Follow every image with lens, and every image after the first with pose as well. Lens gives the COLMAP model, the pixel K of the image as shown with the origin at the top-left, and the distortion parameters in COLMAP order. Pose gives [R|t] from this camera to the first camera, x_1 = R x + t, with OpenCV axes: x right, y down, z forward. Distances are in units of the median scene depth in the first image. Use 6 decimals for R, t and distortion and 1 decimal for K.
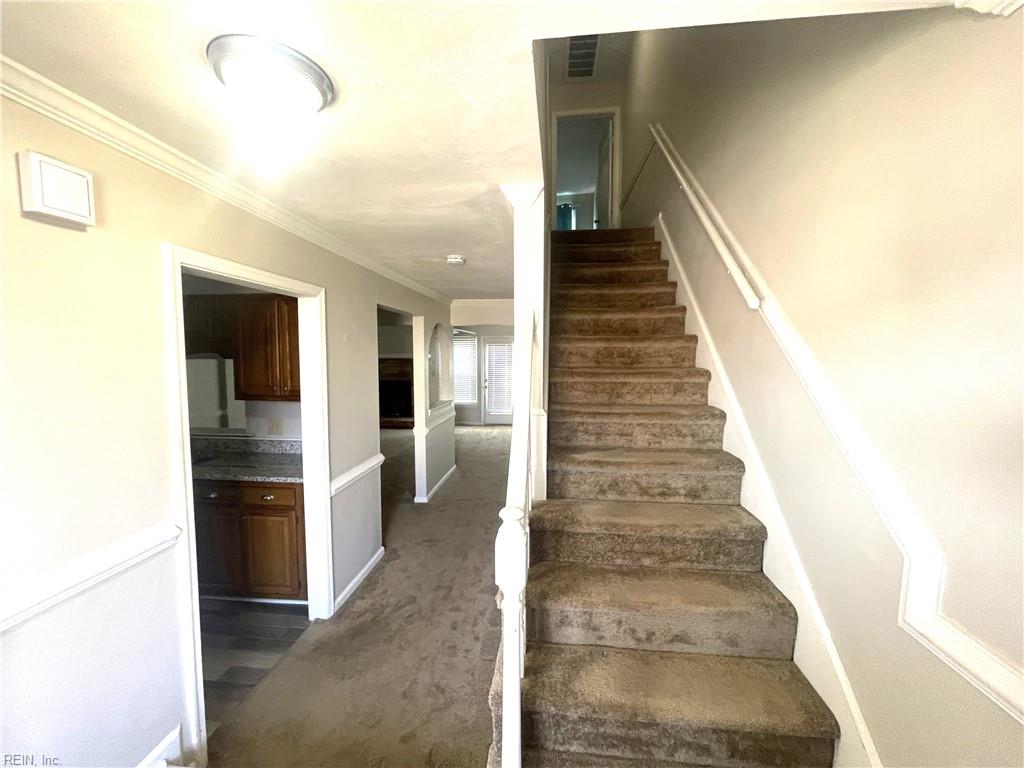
lens RADIAL K [[415.9, 0, 508.8], [0, 415.9, 385.7], [0, 0, 1]] dist [-0.000543, -0.000755]
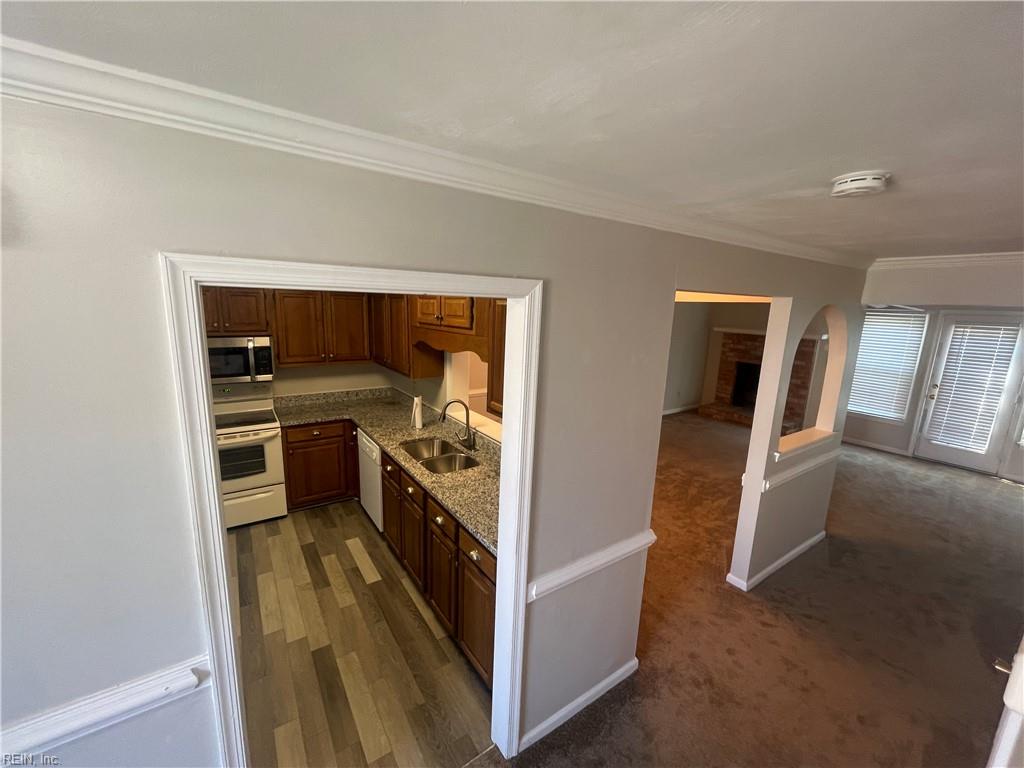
lens RADIAL K [[415.9, 0, 508.8], [0, 415.9, 385.7], [0, 0, 1]] dist [-0.000543, -0.000755]
pose [[0.644343, 0.166522, -0.746387, -0.008470], [-0.088052, 0.985668, 0.143893, -0.096201], [0.759651, -0.026995, 0.649771, 0.331888]]
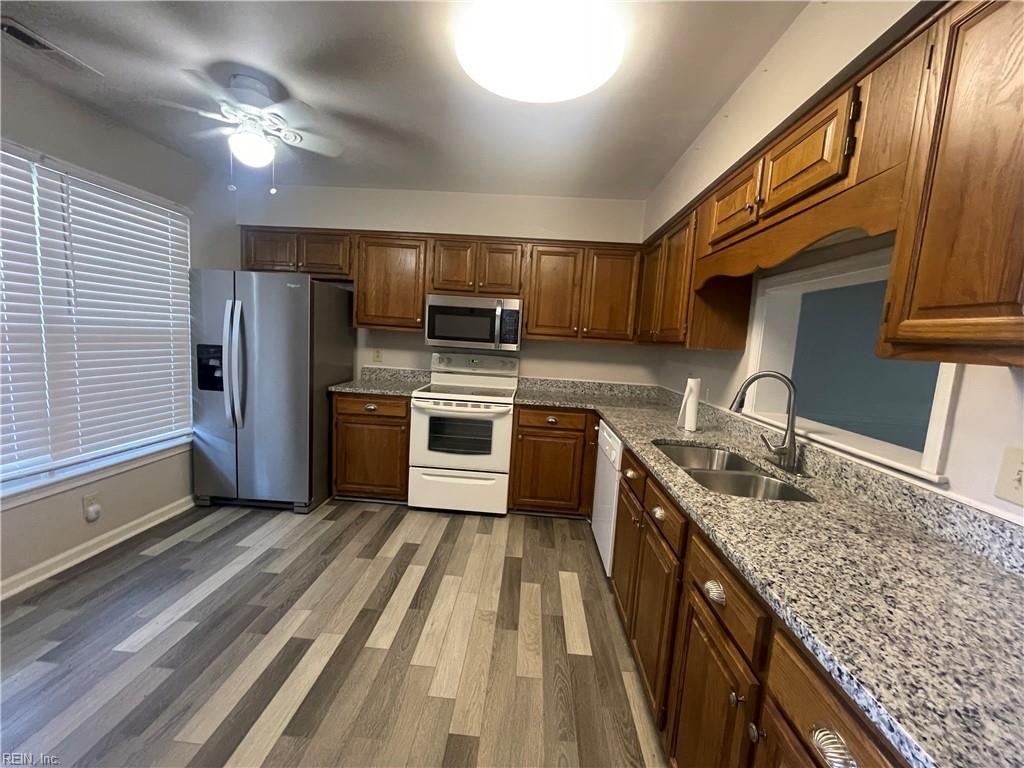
lens RADIAL K [[413.9, 0, 512.0], [0, 413.9, 384.0], [0, 0, 1]] dist [-0.000144, -0.000024]
pose [[0.053484, 0.111580, -0.992315, -0.232897], [-0.137708, 0.985067, 0.103343, 0.041373], [0.989028, 0.131122, 0.068050, 0.469163]]
